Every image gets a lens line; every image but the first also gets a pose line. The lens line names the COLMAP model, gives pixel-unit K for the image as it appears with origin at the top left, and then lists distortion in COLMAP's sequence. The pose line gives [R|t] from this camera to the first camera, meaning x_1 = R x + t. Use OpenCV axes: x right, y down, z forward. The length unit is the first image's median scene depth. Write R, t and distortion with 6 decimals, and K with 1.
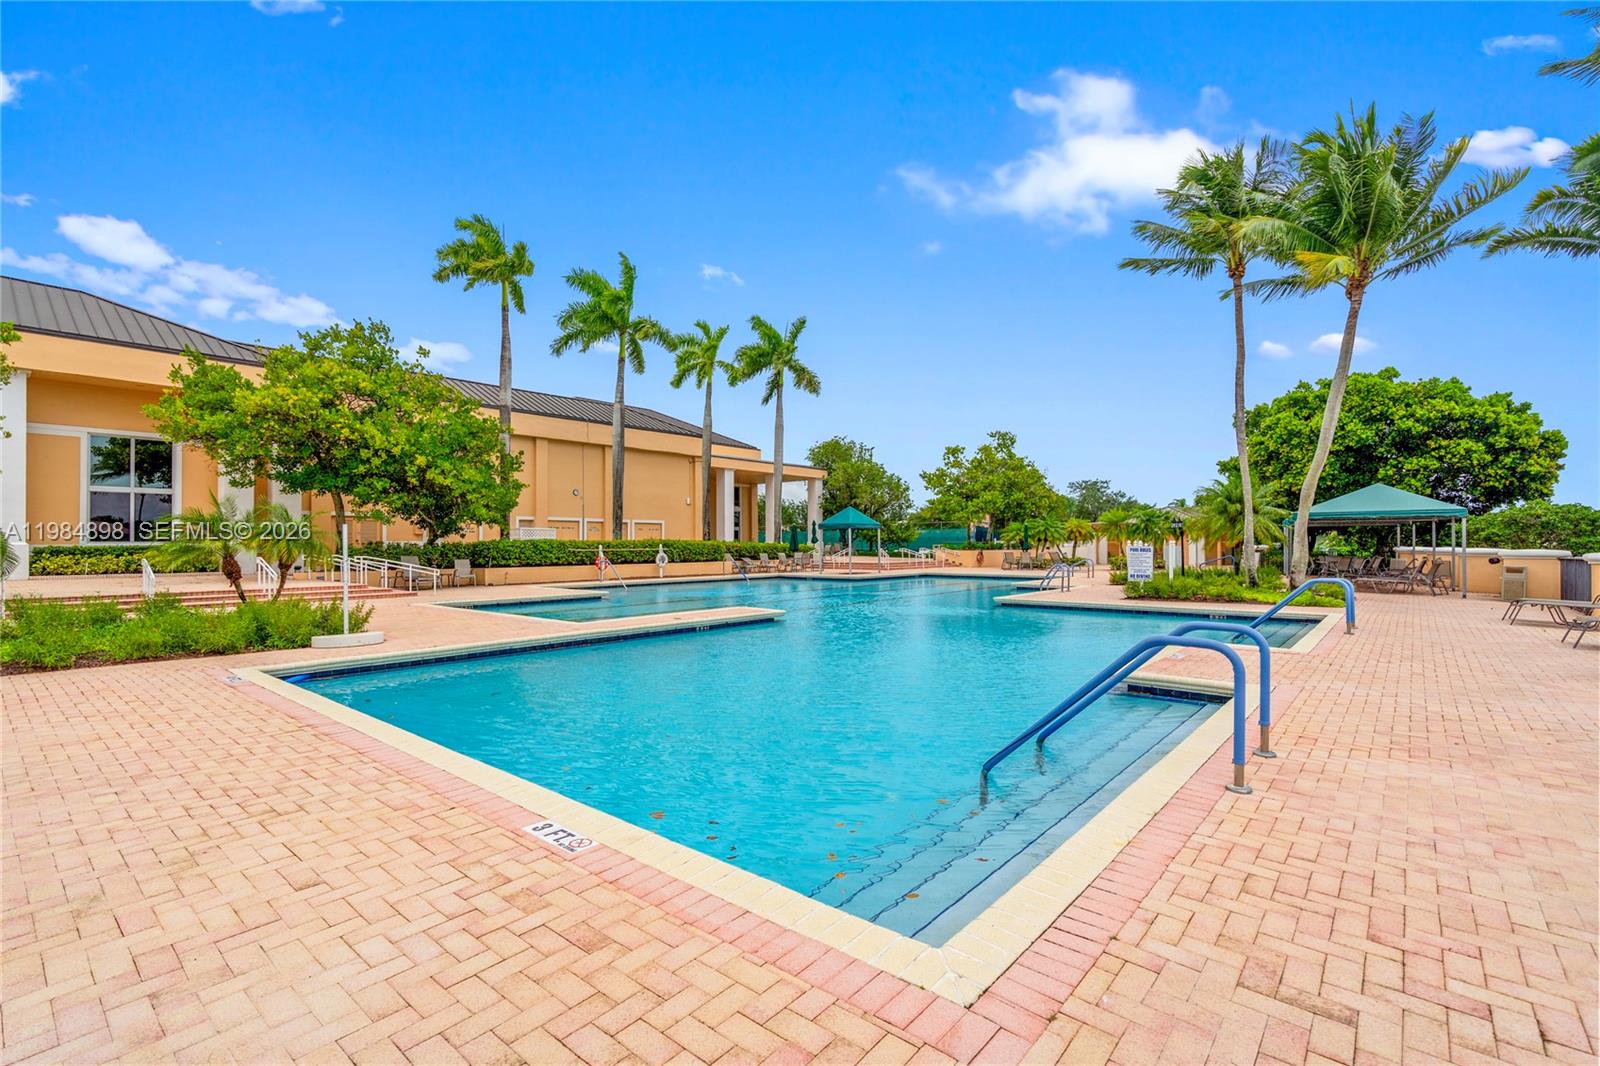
lens RADIAL K [[724.2, 0, 800.0], [0, 724.2, 533.0], [0, 0, 1]] dist [0.000200, -0.001198]
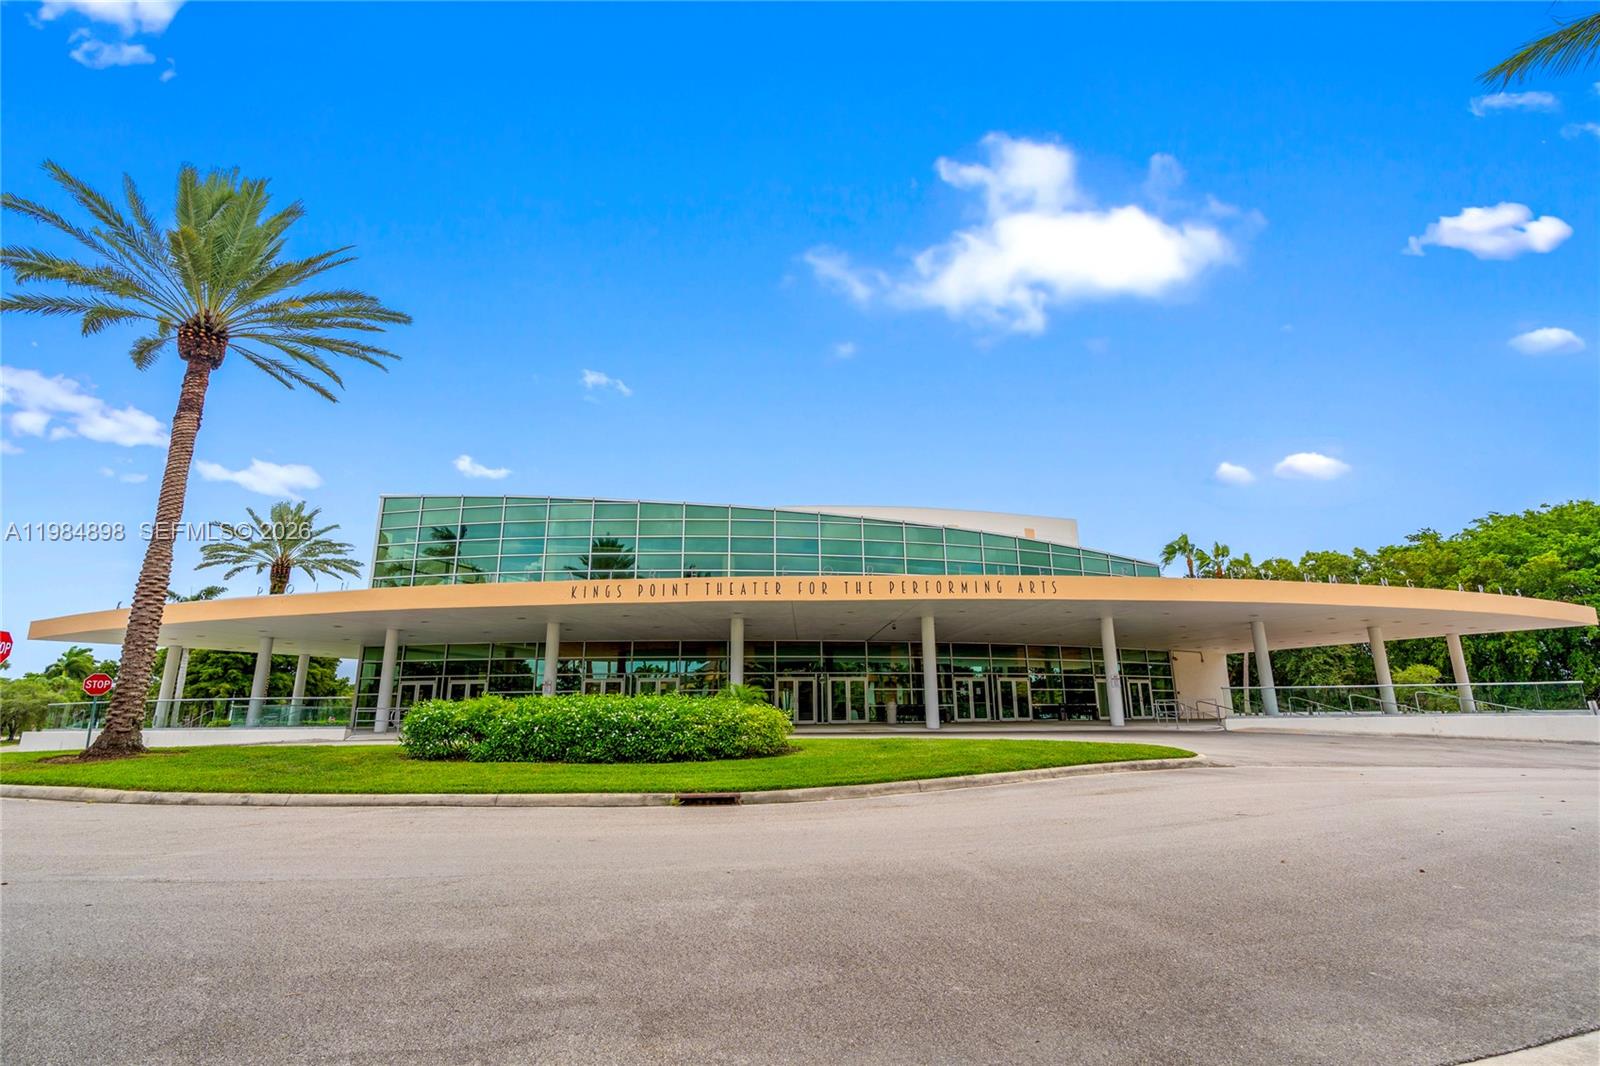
lens RADIAL K [[724.2, 0, 800.0], [0, 724.2, 533.0], [0, 0, 1]] dist [0.000200, -0.001198]
pose [[0.992568, 0.038743, 0.115355, 0.042915], [-0.011138, 0.972908, -0.230925, 0.024054], [-0.121177, 0.227925, 0.966109, 0.250472]]
